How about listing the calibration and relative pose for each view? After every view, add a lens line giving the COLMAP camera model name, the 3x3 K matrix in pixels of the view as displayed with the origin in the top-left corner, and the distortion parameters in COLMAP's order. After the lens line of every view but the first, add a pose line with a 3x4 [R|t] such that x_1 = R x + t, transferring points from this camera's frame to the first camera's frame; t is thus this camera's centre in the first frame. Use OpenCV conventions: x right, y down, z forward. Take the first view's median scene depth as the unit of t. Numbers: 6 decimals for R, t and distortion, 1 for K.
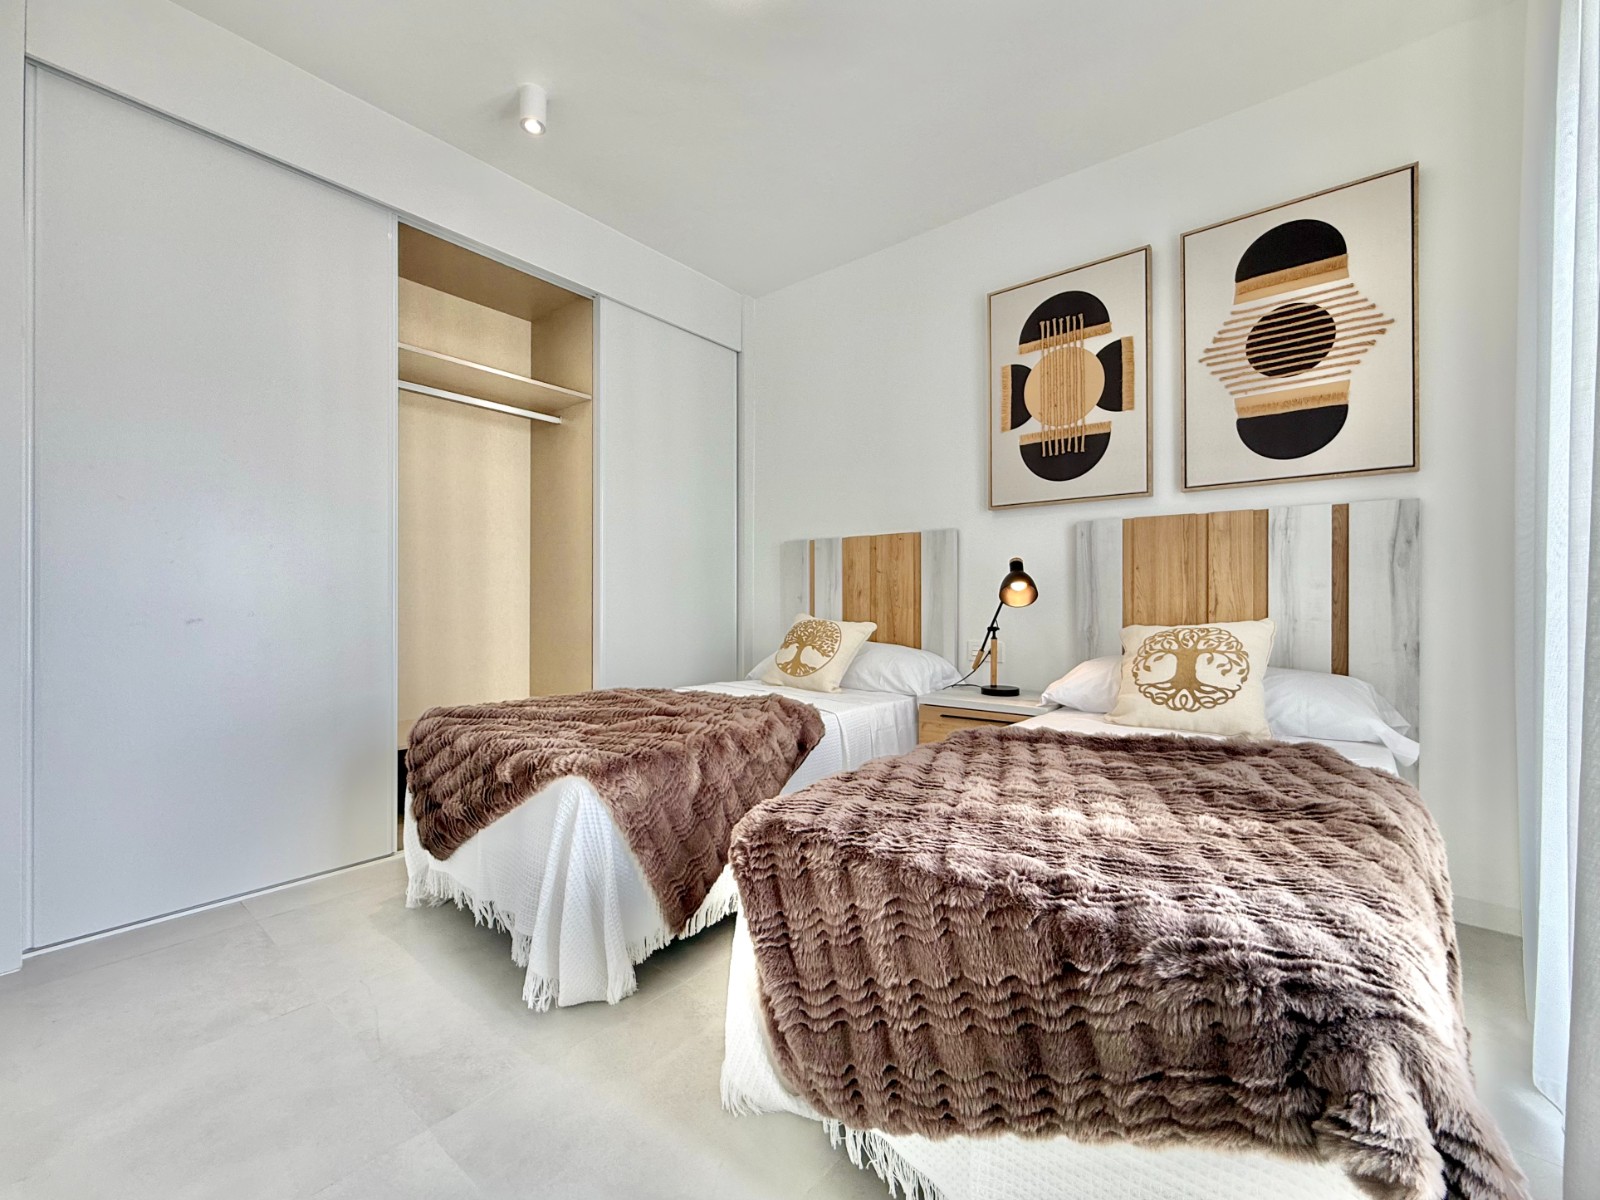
lens RADIAL K [[651.5, 0, 795.1], [0, 651.5, 599.6], [0, 0, 1]] dist [-0.000717, 0.000073]
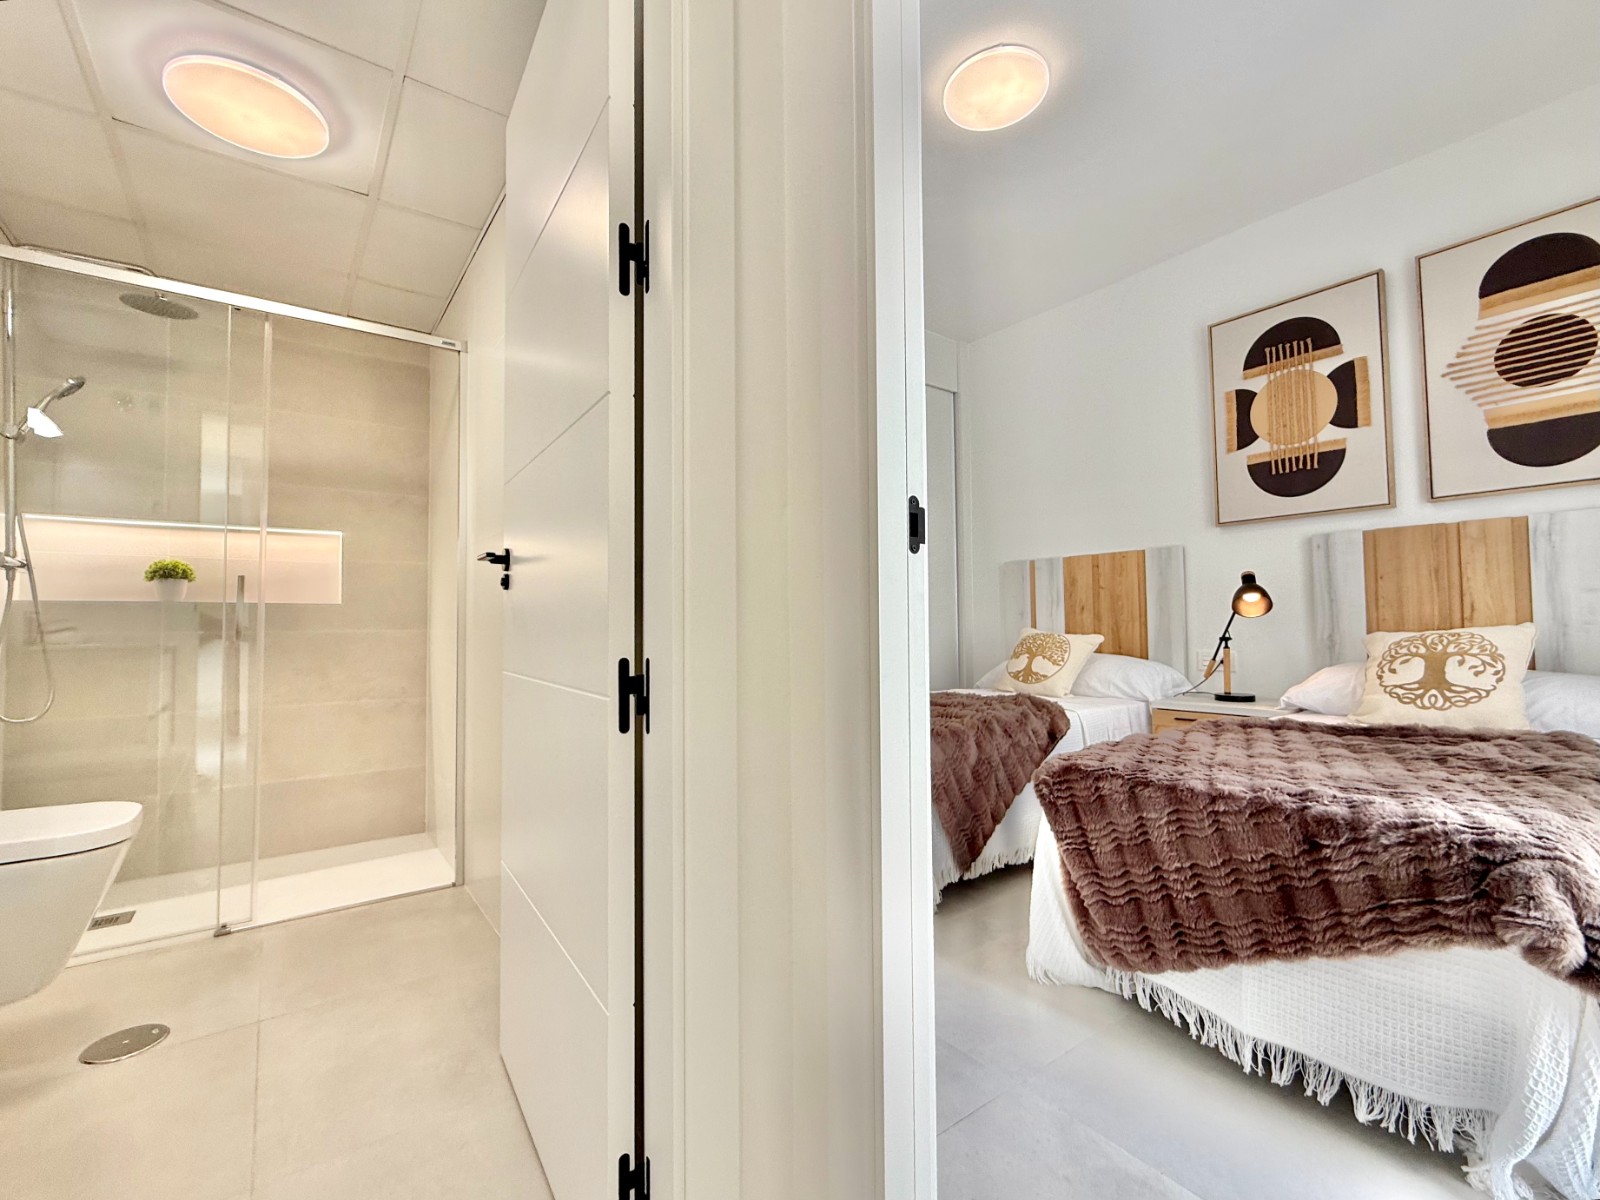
lens RADIAL K [[693.9, 0, 792.0], [0, 693.9, 601.0], [0, 0, 1]] dist [-0.001310, 0.000347]
pose [[0.971039, -0.019904, -0.238092, -0.188037], [0.011628, 0.999280, -0.036114, 0.027268], [0.238639, 0.032300, 0.970571, -0.451117]]
